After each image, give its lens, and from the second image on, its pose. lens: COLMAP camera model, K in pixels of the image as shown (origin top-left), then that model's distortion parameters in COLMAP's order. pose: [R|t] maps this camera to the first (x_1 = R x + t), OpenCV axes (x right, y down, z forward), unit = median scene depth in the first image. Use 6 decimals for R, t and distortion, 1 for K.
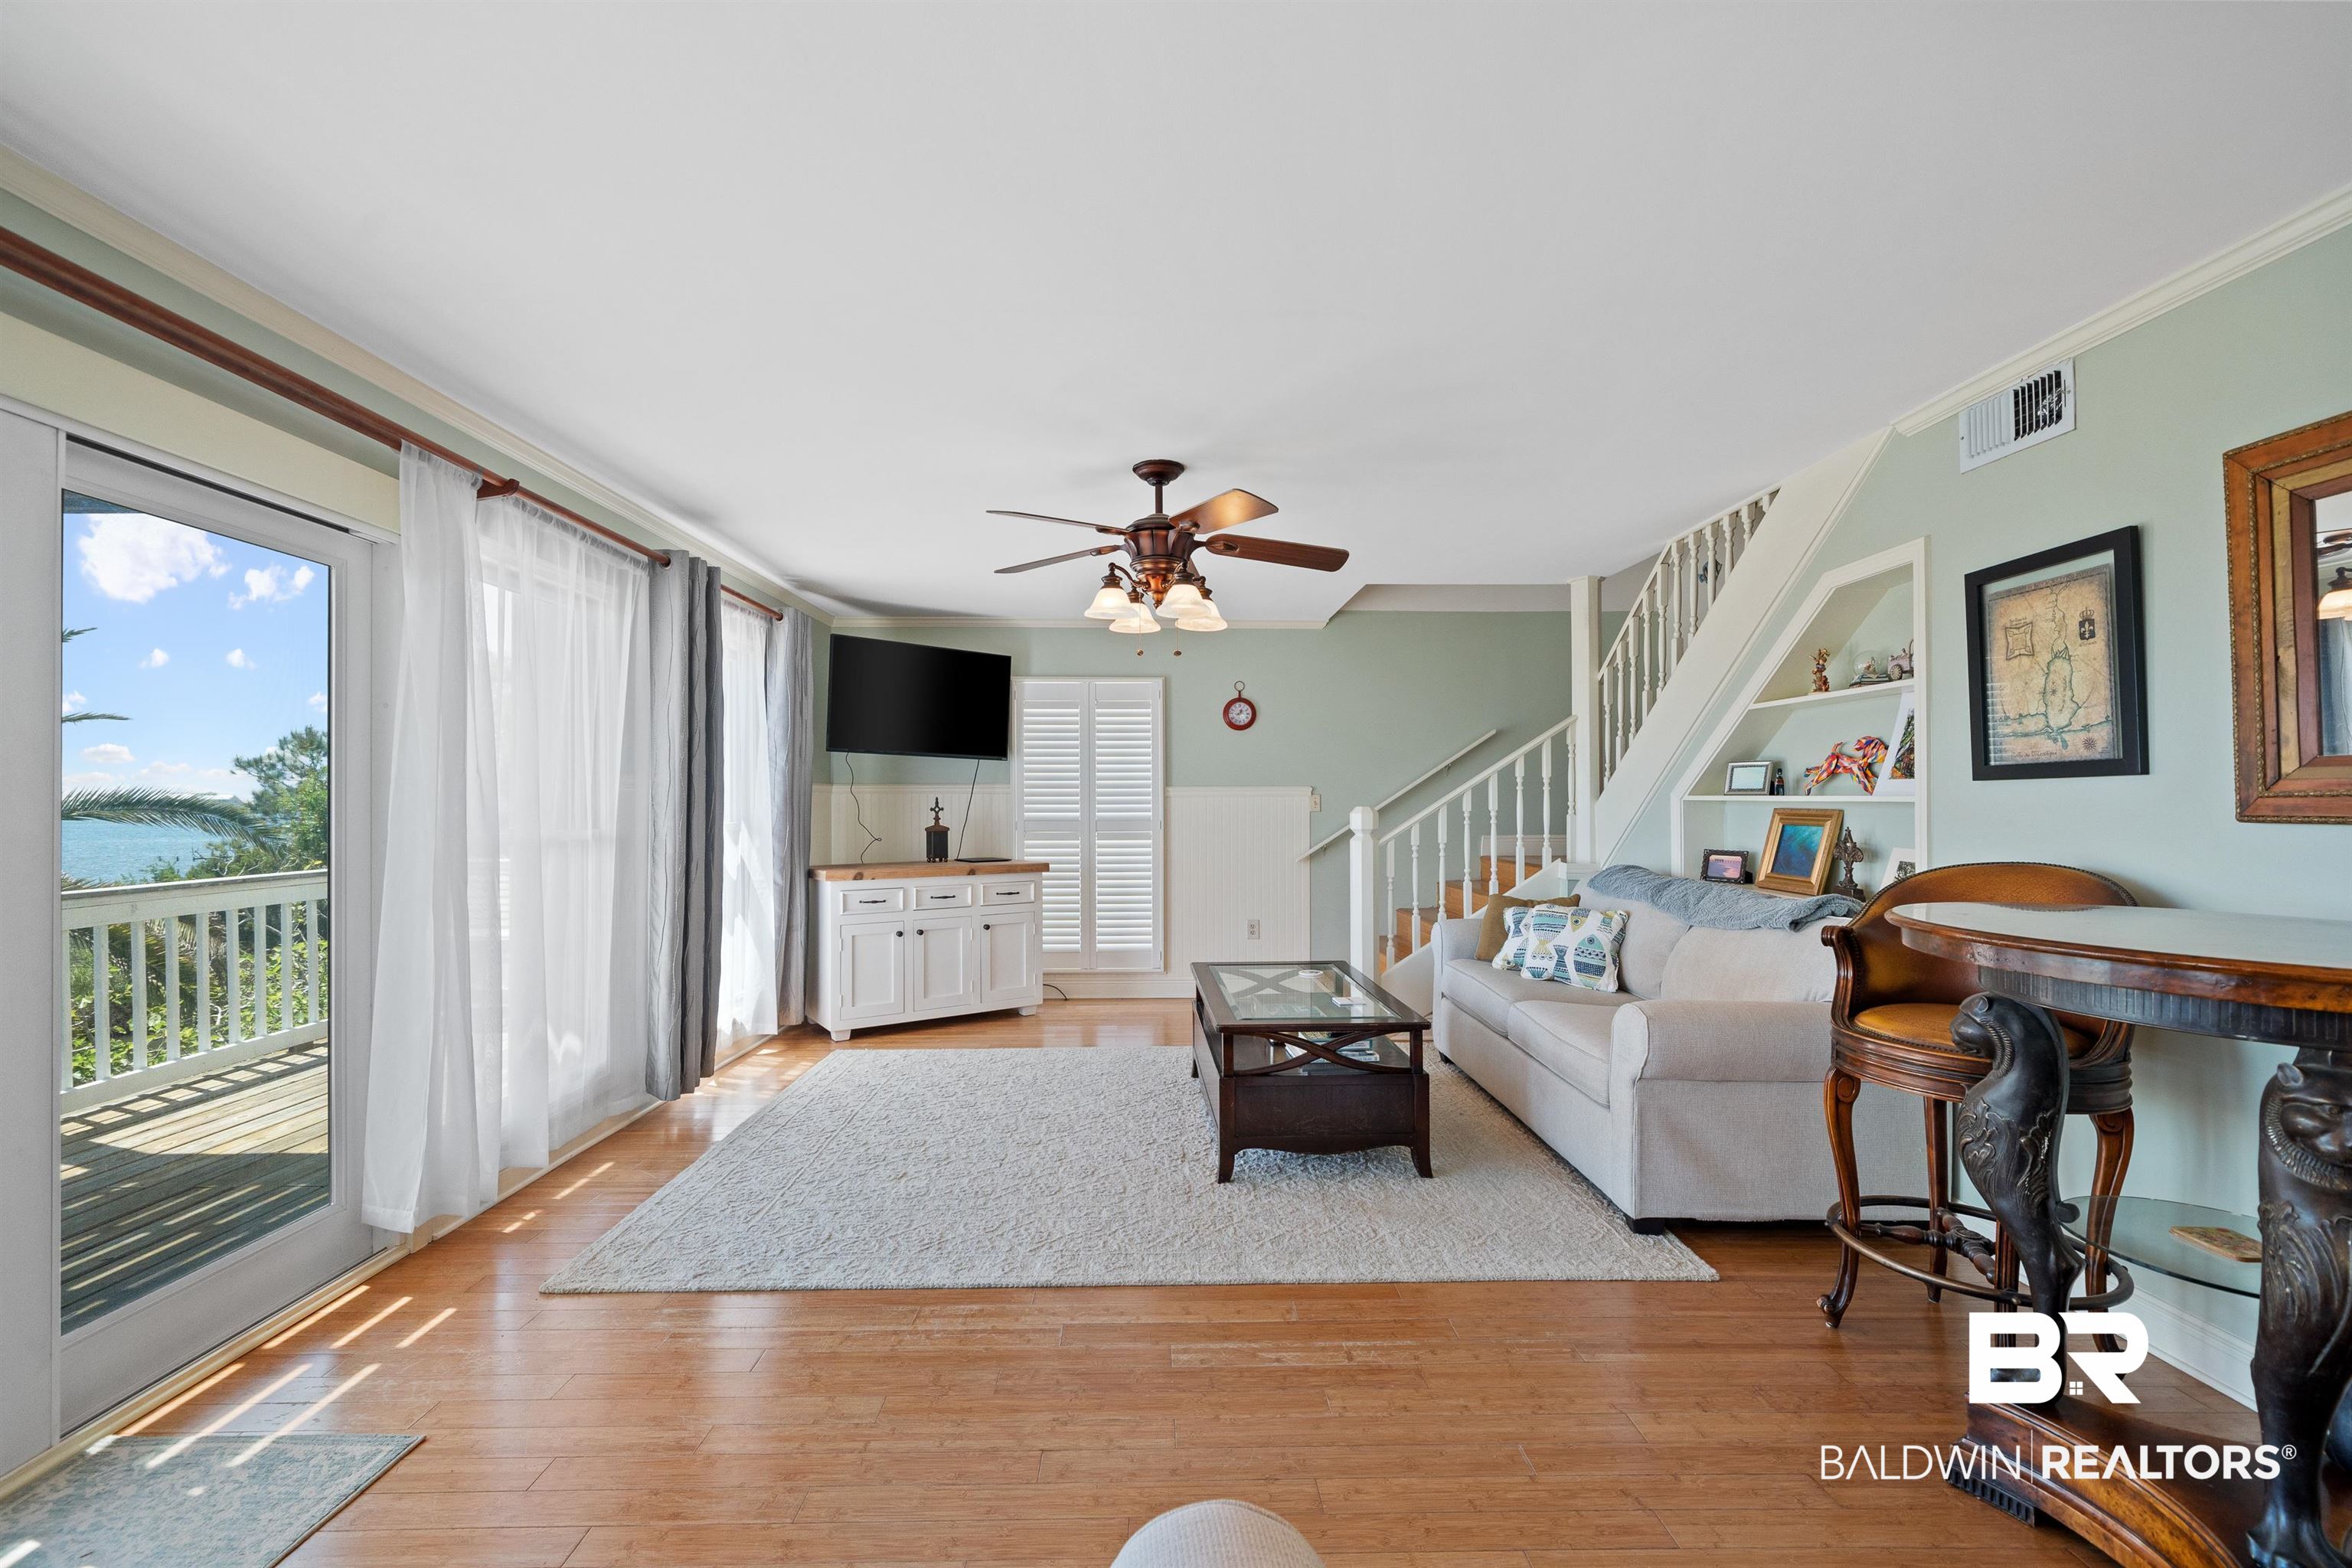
lens RADIAL K [[987.5, 0, 1176.7], [0, 987.5, 793.2], [0, 0, 1]] dist [-0.000295, -0.000773]
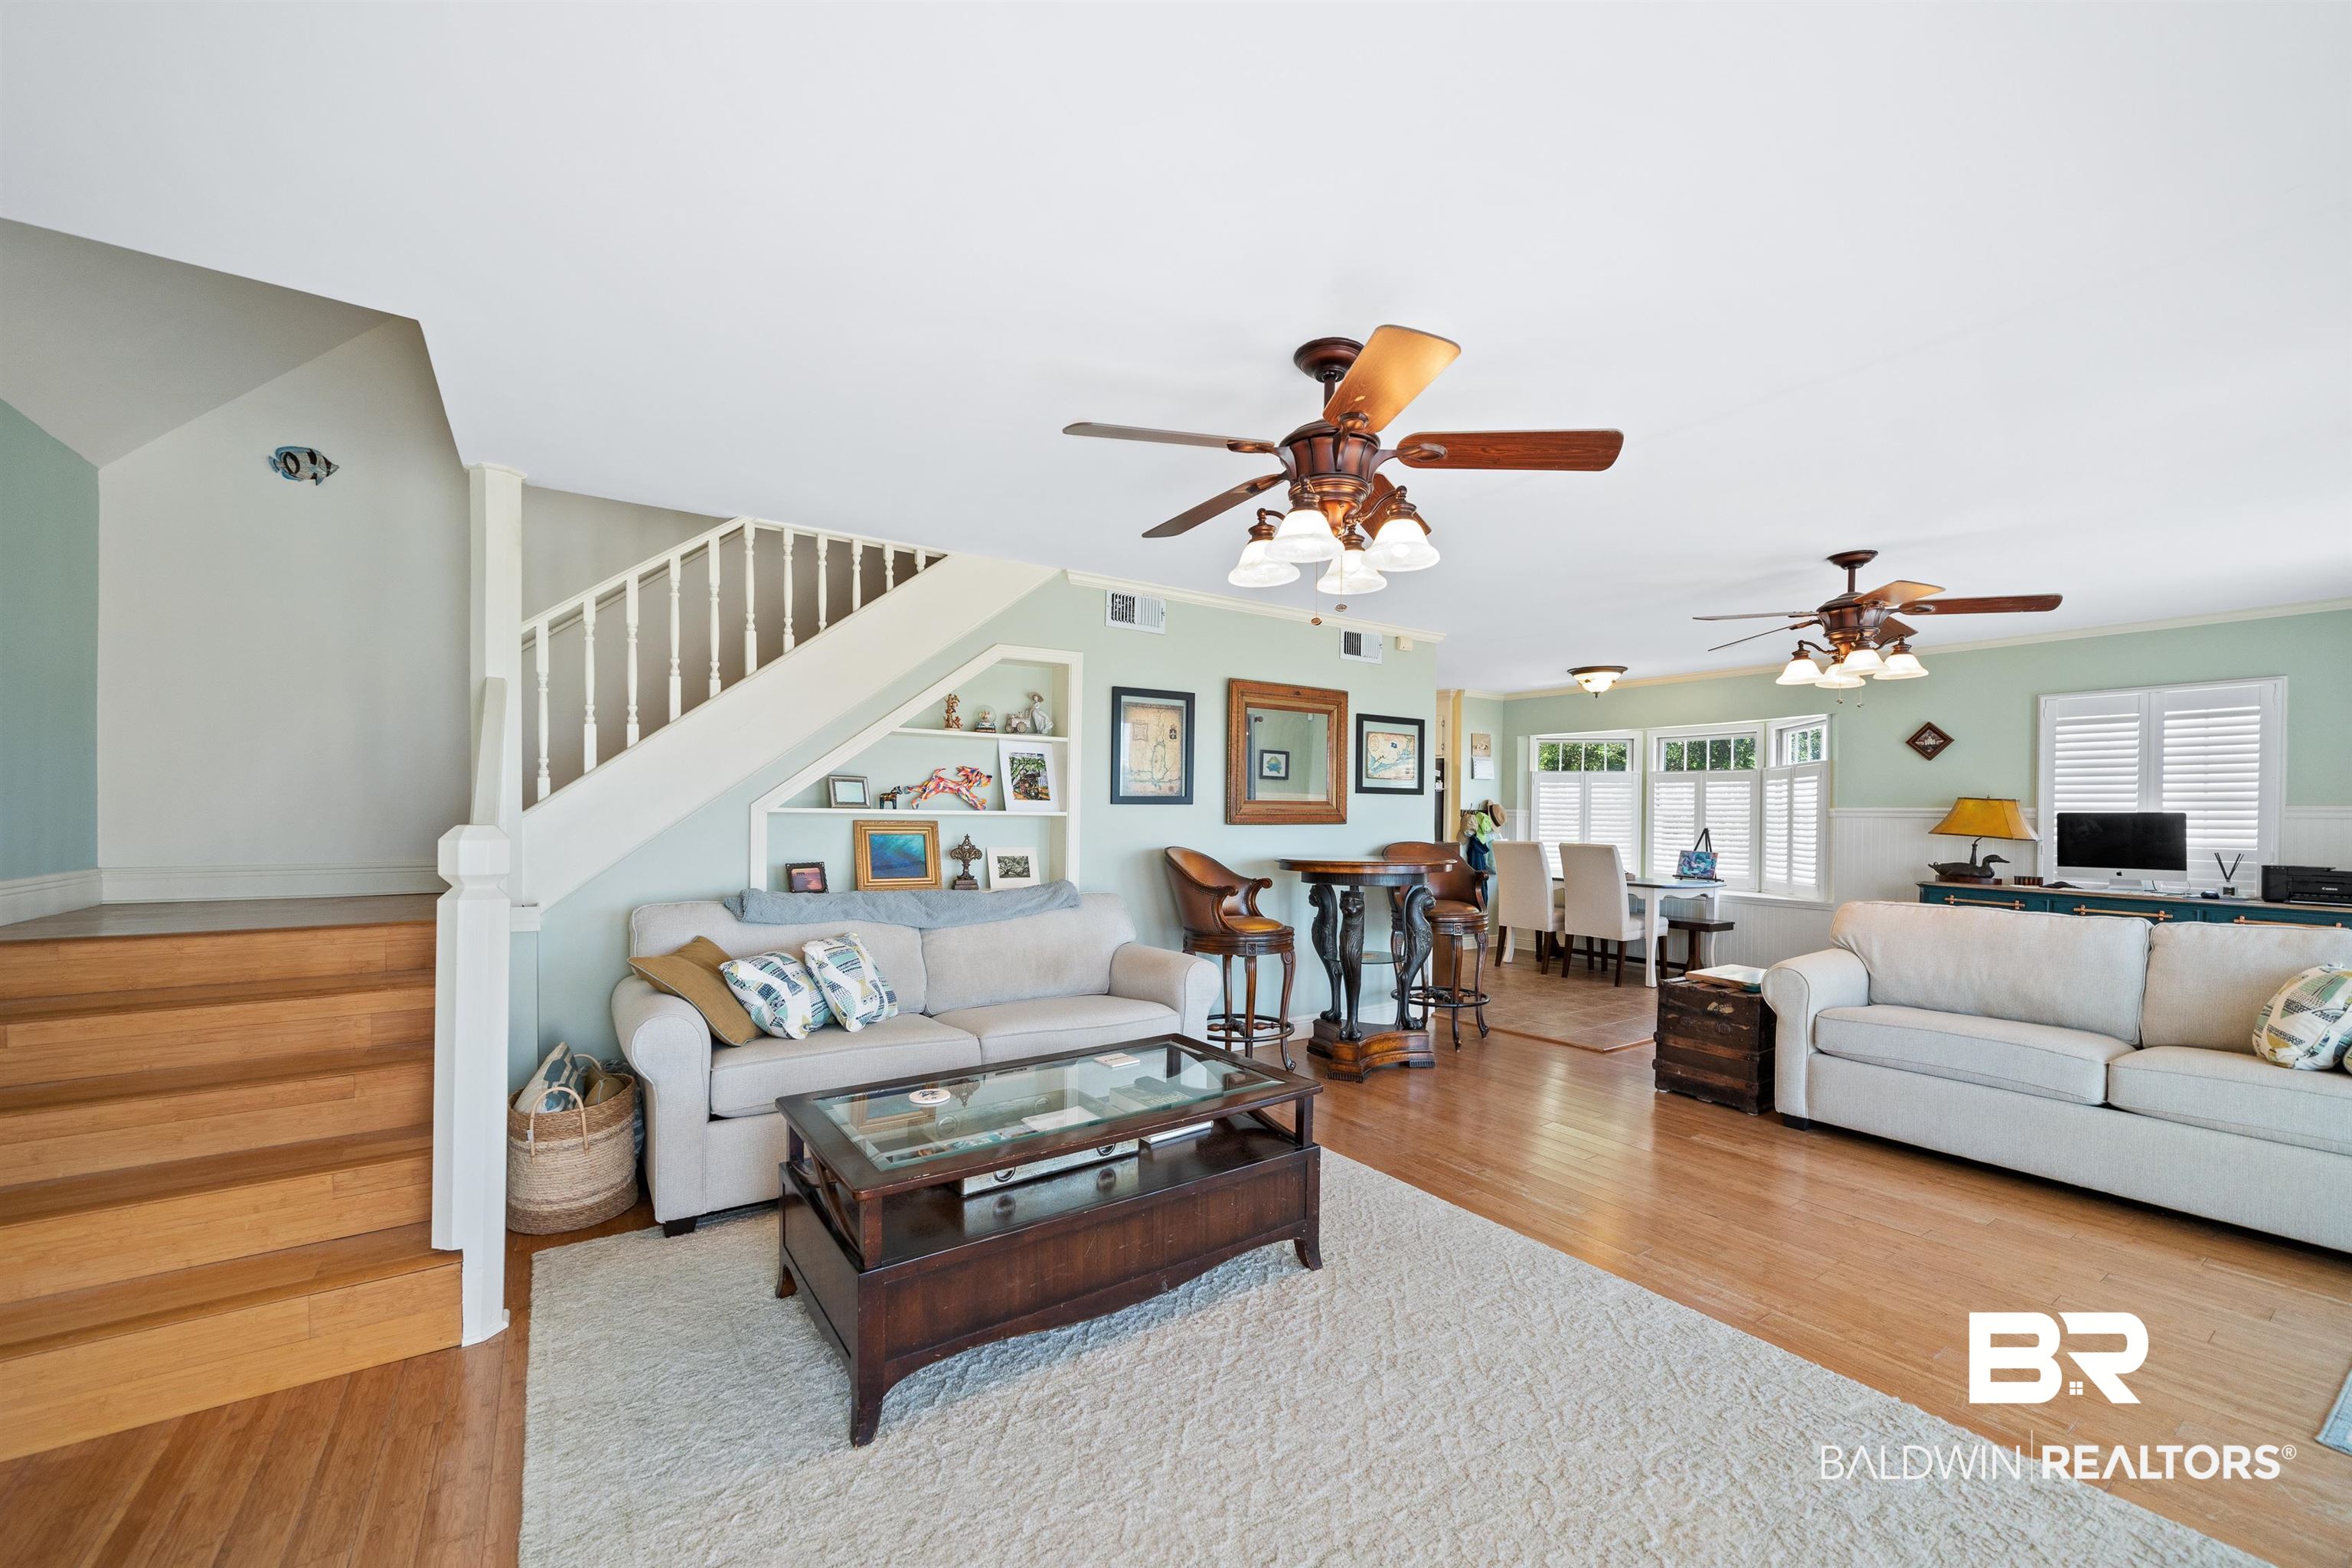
lens RADIAL K [[907.6, 0, 1188.5], [0, 907.6, 817.6], [0, 0, 1]] dist [-0.004201, 0.000637]
pose [[-0.535234, -0.009335, 0.844652, -0.522507], [-0.014956, 0.999887, 0.001573, 0.005639], [-0.844571, -0.011791, -0.535313, 1.431526]]
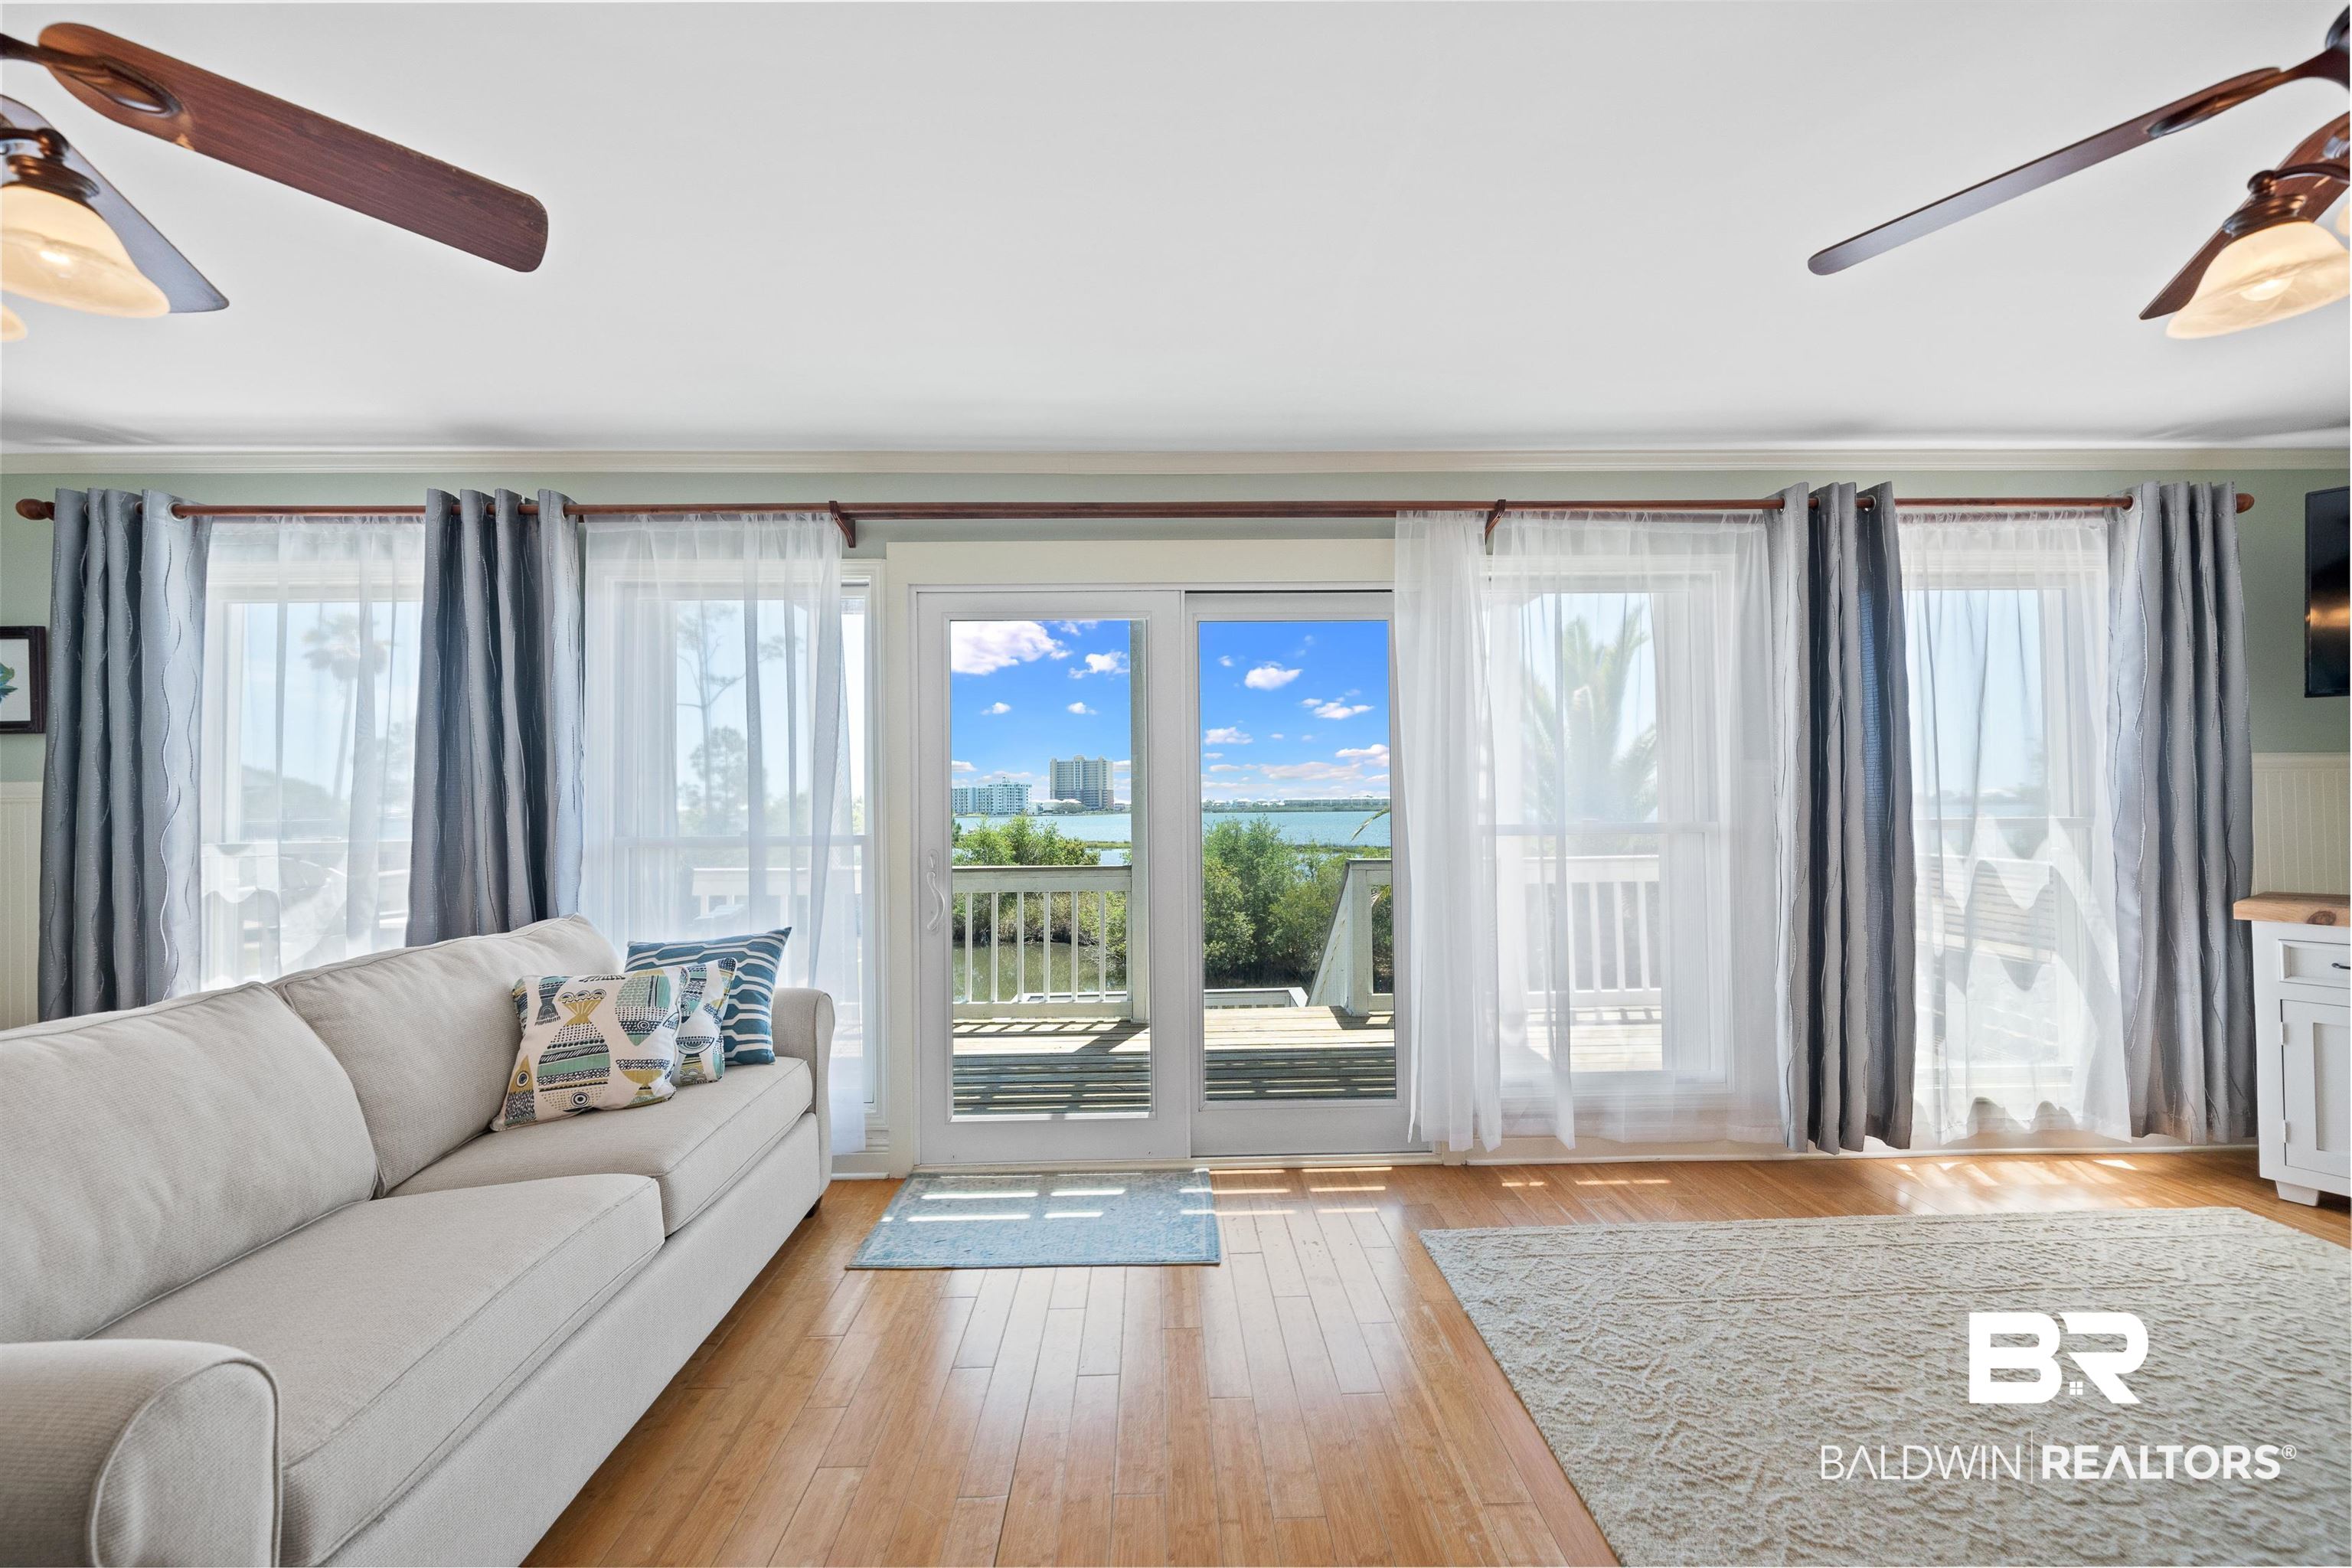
lens RADIAL K [[907.6, 0, 1177.6], [0, 907.6, 794.1], [0, 0, 1]] dist [-0.004201, 0.000637]
pose [[0.002524, -0.011287, -0.999933, 0.280805], [0.020233, 0.999732, -0.011234, 0.011053], [0.999792, -0.020203, 0.002751, 0.542028]]
